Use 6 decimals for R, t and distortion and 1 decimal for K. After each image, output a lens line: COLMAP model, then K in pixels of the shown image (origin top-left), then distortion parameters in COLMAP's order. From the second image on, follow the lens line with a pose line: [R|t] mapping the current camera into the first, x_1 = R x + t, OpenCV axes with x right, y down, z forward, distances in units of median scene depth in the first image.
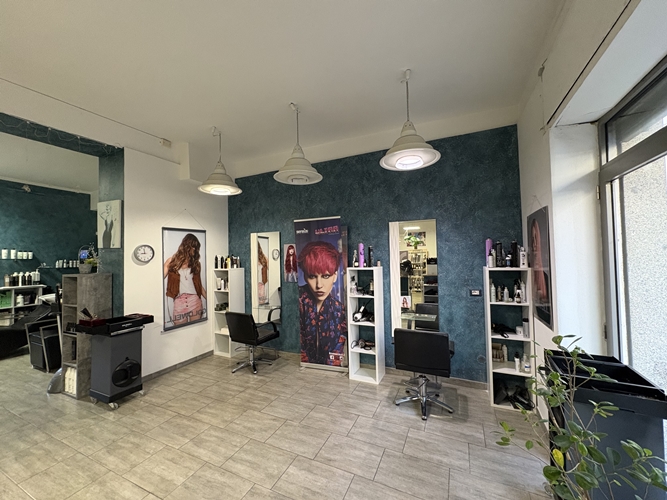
lens RADIAL K [[264.4, 0, 333.2], [0, 264.4, 250.6], [0, 0, 1]] dist [-0.000020, 0.000193]
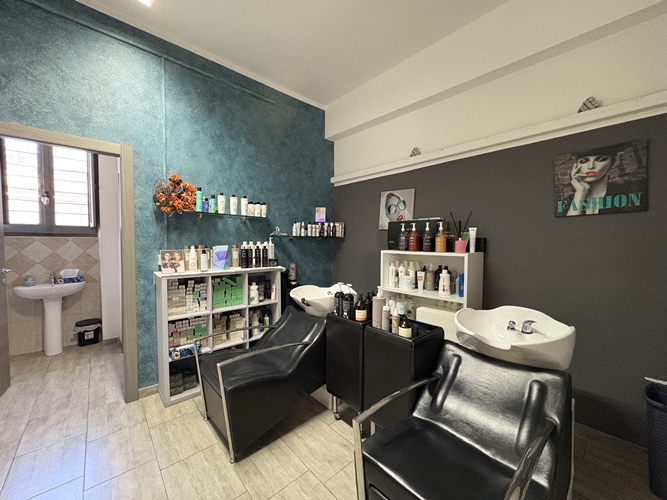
lens RADIAL K [[264.4, 0, 332.0], [0, 264.4, 251.1], [0, 0, 1]] dist [-0.000020, 0.000193]
pose [[0.922238, 0.039030, -0.384648, -1.180690], [-0.012204, 0.997334, 0.071939, 0.086579], [0.386430, -0.061651, 0.920256, 0.809918]]
